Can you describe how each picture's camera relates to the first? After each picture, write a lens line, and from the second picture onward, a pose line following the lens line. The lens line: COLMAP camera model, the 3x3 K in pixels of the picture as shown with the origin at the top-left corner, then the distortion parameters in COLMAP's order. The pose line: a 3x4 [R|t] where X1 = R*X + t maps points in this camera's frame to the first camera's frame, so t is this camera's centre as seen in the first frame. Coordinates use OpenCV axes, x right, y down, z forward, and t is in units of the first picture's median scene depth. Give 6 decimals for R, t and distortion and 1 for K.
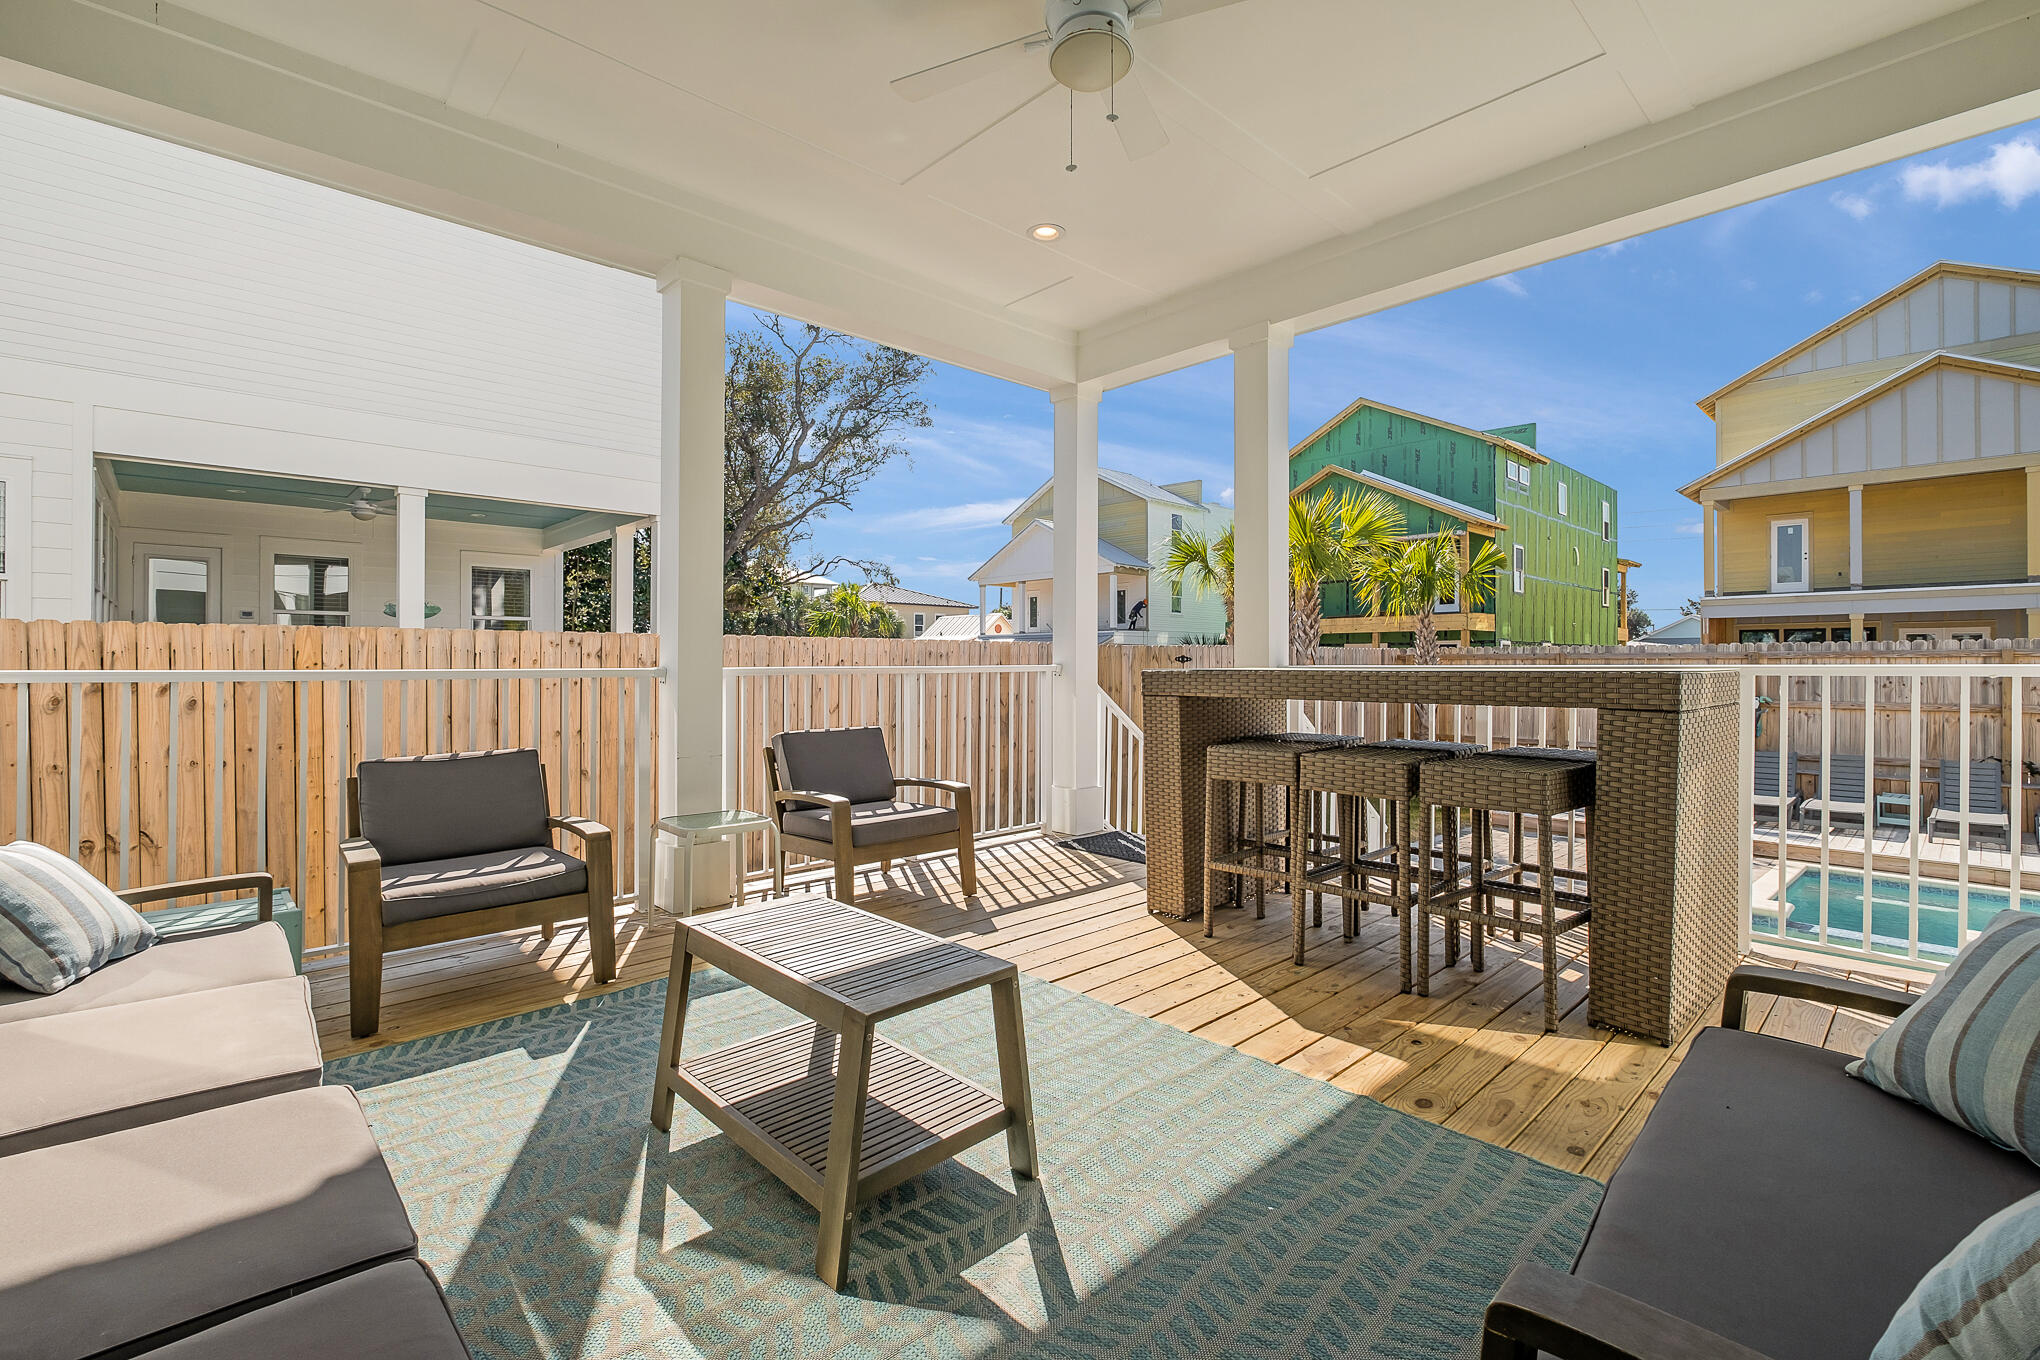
lens RADIAL K [[898.1, 0, 1020.0], [0, 898.1, 680.0], [0, 0, 1]] dist [0.000597, 0.000067]
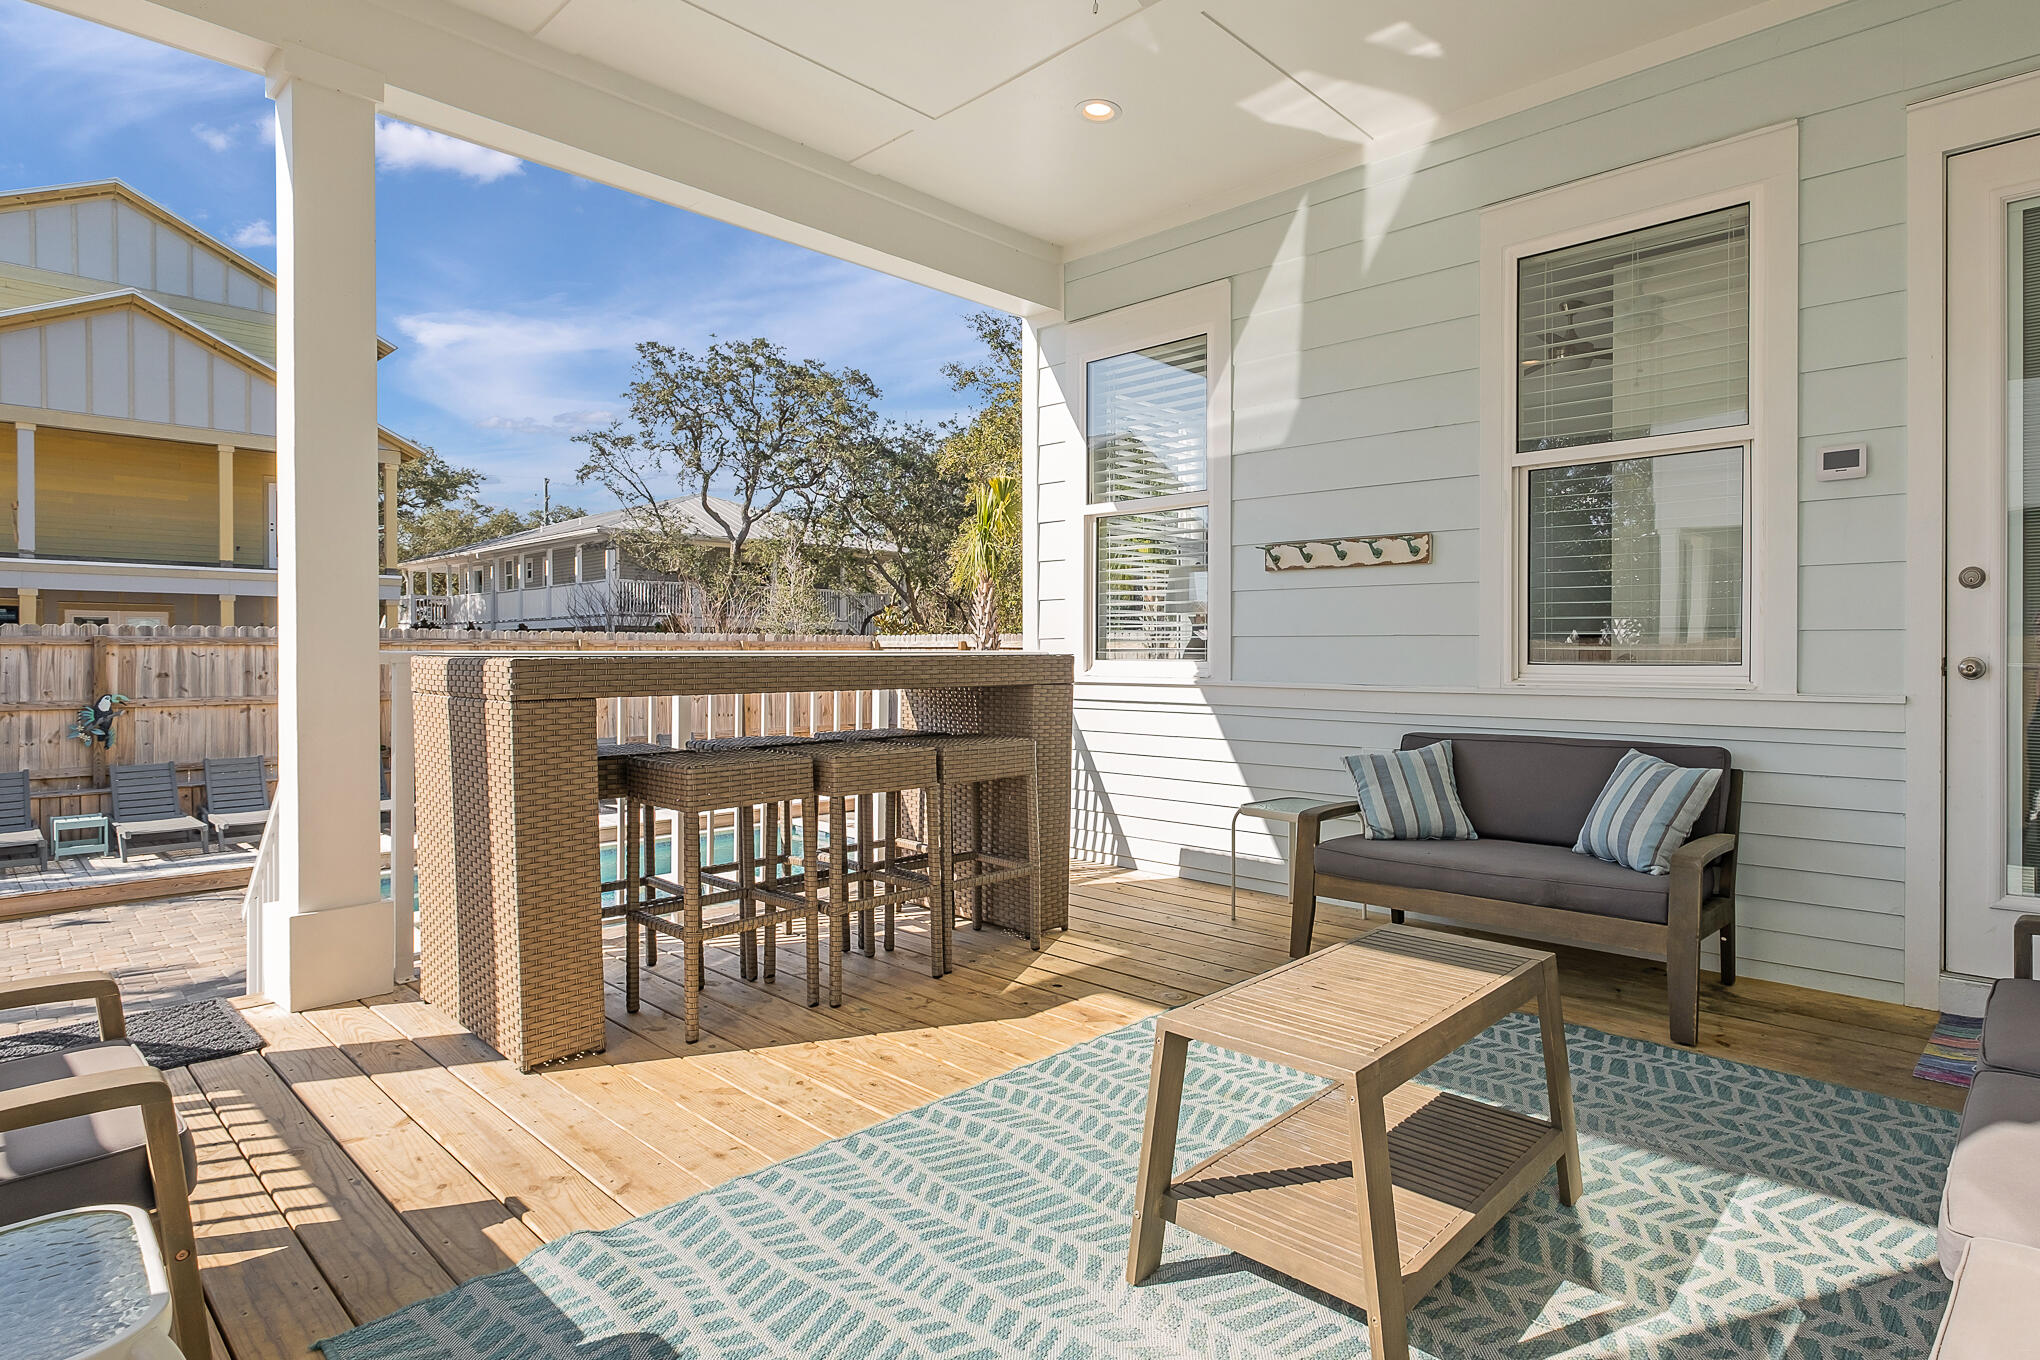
lens RADIAL K [[1257.7, 0, 1020.0], [0, 1257.7, 680.0], [0, 0, 1]] dist [-0.002658, -0.000528]
pose [[-0.120907, -0.017142, 0.992516, -0.659460], [0.015405, 0.999698, 0.019143, -0.005193], [-0.992544, 0.017604, -0.120607, 0.736590]]
